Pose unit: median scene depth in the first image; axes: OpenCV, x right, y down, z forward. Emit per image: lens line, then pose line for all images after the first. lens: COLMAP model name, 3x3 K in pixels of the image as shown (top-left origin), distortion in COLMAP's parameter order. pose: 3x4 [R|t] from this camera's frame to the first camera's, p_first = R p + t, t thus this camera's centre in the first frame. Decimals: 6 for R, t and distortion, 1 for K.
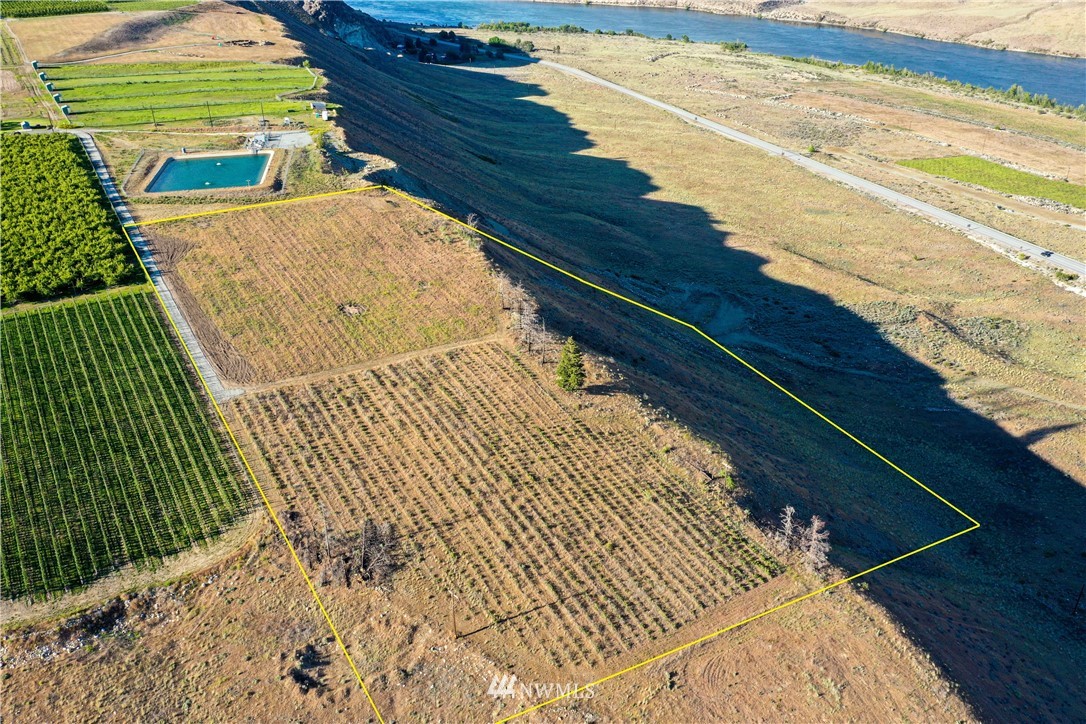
lens RADIAL K [[864.1, 0, 582.1], [0, 864.1, 414.8], [0, 0, 1]] dist [-0.002663, 0.004187]
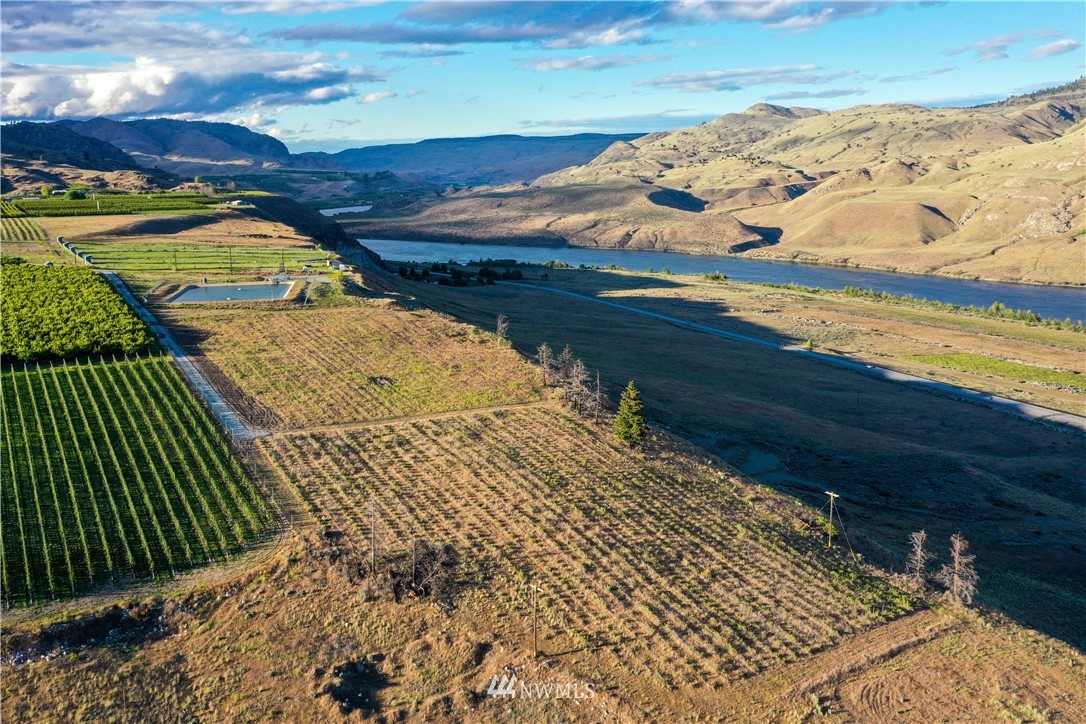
lens RADIAL K [[897.4, 0, 543.0], [0, 897.4, 362.0], [0, 0, 1]] dist [0.005458, -0.001765]
pose [[0.999922, -0.003714, -0.011934, -0.114940], [-0.000581, 0.939966, -0.341268, 0.253661], [0.012485, 0.341249, 0.939890, 0.125983]]
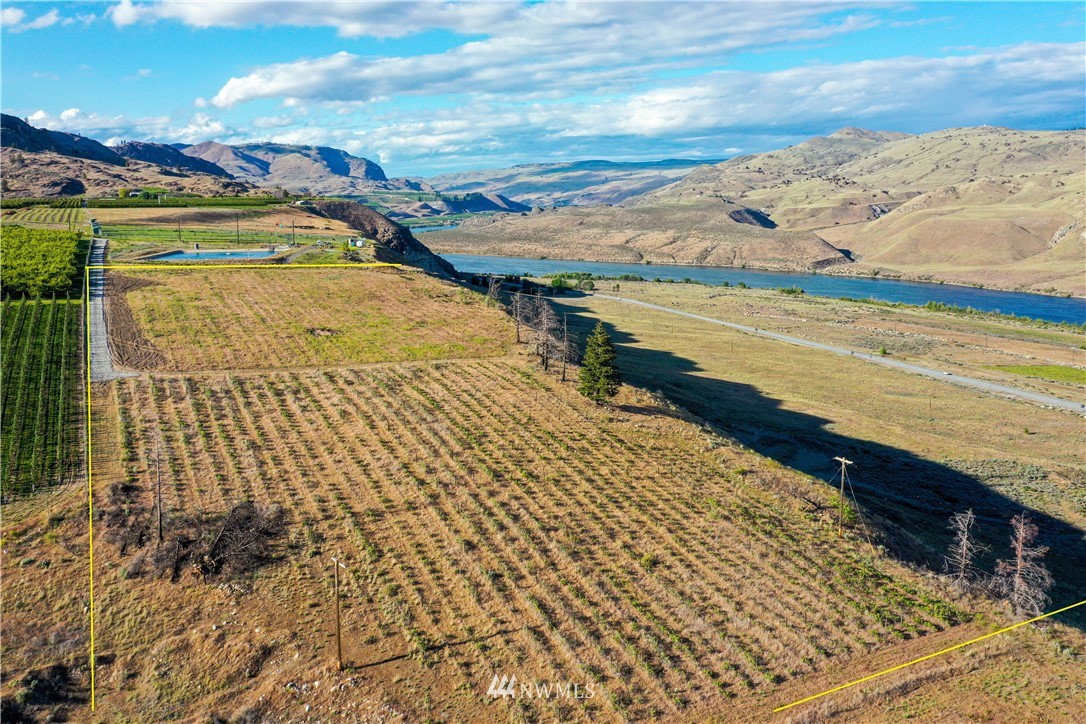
lens RADIAL K [[864.3, 0, 564.0], [0, 864.3, 377.3], [0, 0, 1]] dist [0.000469, 0.005317]
pose [[0.995724, 0.014914, -0.091166, 0.027109], [-0.045850, 0.936532, -0.347571, 0.238796], [0.080196, 0.350264, 0.933211, 0.419688]]
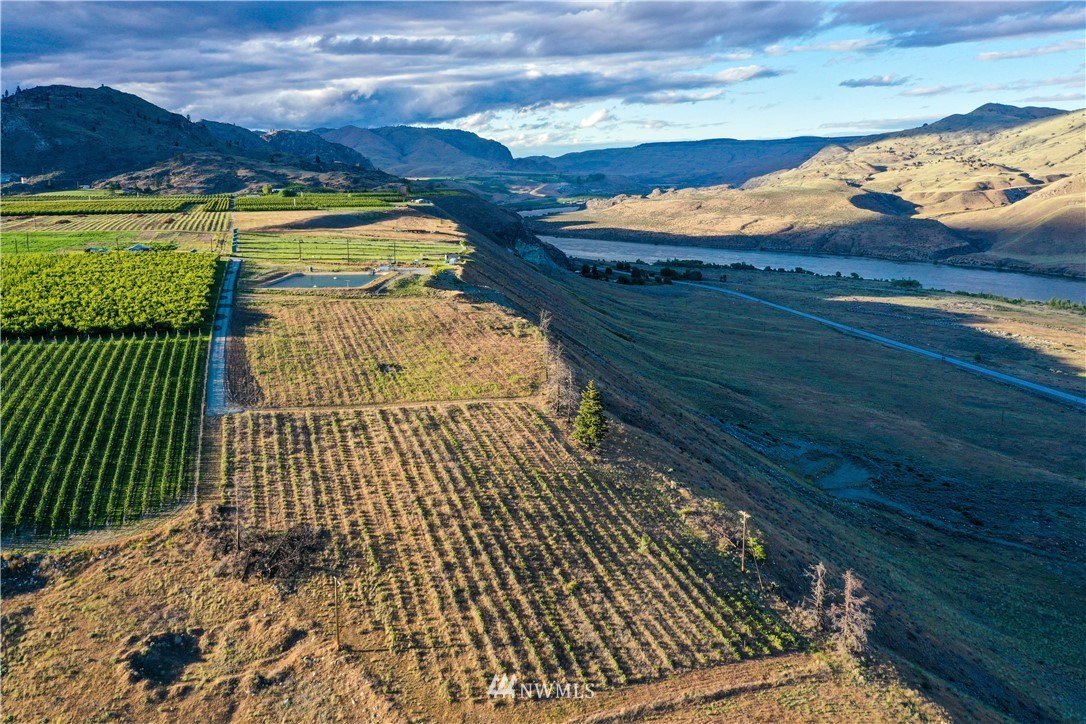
lens RADIAL K [[864.6, 0, 563.9], [0, 864.6, 358.8], [0, 0, 1]] dist [0.005034, -0.000142]
pose [[0.971430, 0.045282, -0.232967, 0.194964], [-0.122164, 0.936999, -0.327275, 0.216131], [0.203471, 0.346385, 0.915760, 0.212857]]
